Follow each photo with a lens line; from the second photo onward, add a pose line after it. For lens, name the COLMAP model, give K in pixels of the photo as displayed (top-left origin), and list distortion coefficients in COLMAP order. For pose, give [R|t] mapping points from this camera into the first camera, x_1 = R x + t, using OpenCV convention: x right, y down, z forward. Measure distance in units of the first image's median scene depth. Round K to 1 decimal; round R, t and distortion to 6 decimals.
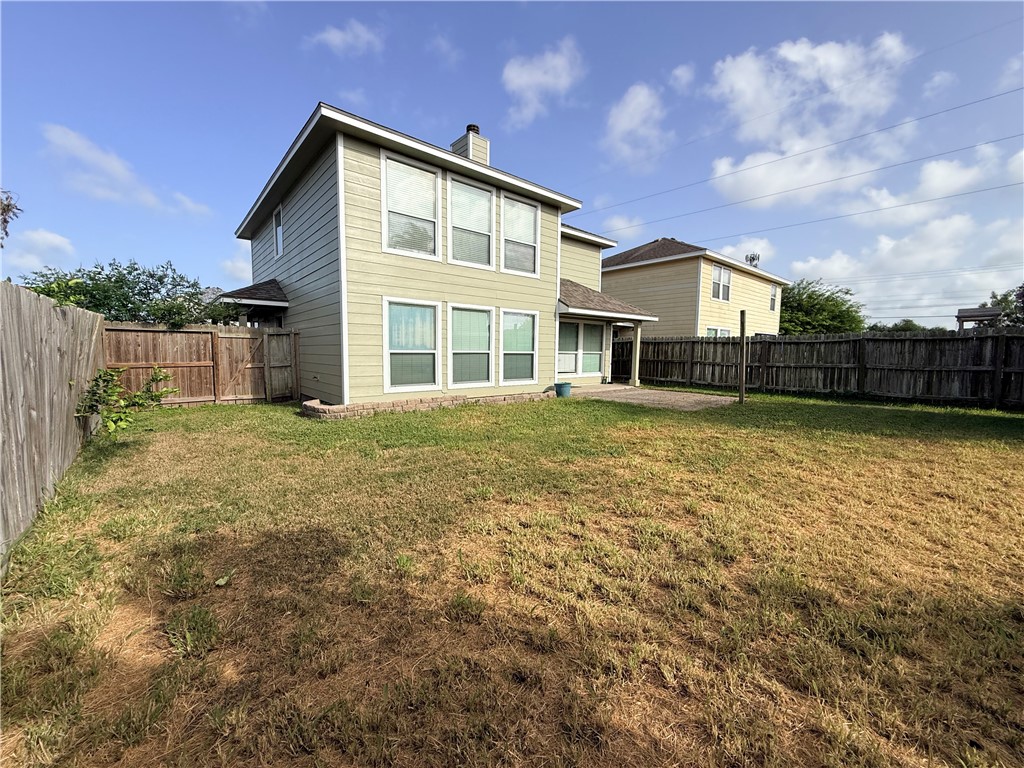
lens RADIAL K [[409.7, 0, 508.4], [0, 409.7, 382.0], [0, 0, 1]] dist [0.001273, 0.000277]
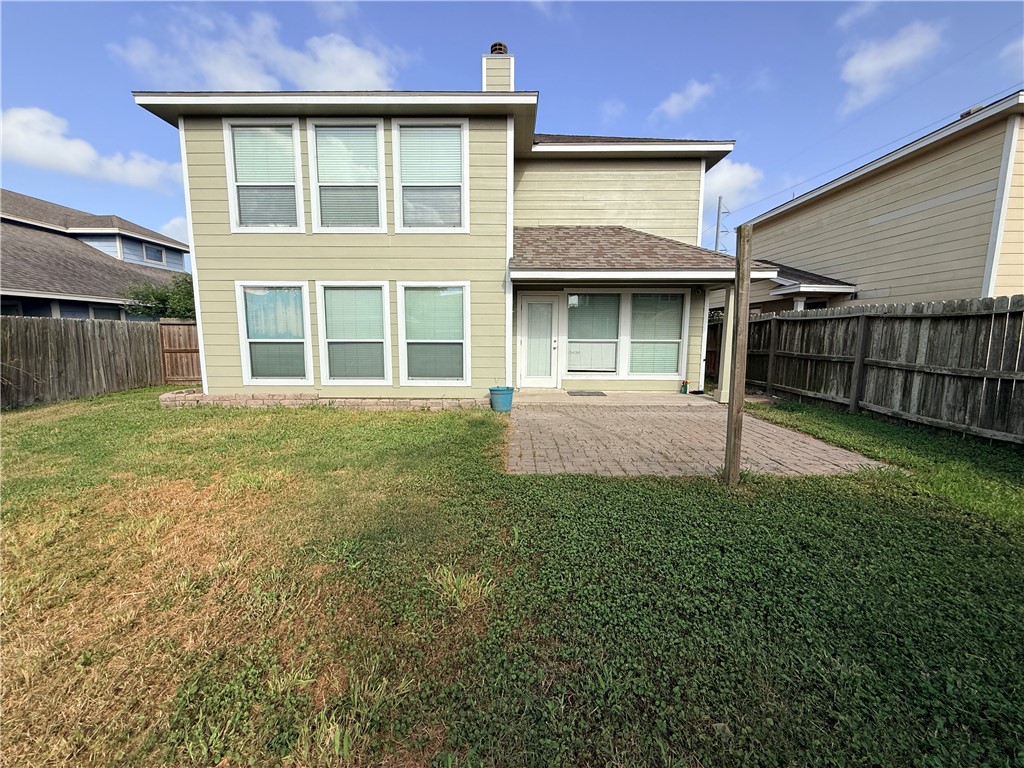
lens RADIAL K [[409.7, 0, 508.7], [0, 409.7, 384.3], [0, 0, 1]] dist [0.001273, 0.000277]
pose [[0.753733, 0.070300, -0.653410, 0.596970], [-0.045697, 0.997462, 0.054603, -0.041208], [0.655590, -0.011297, 0.755032, 0.530838]]
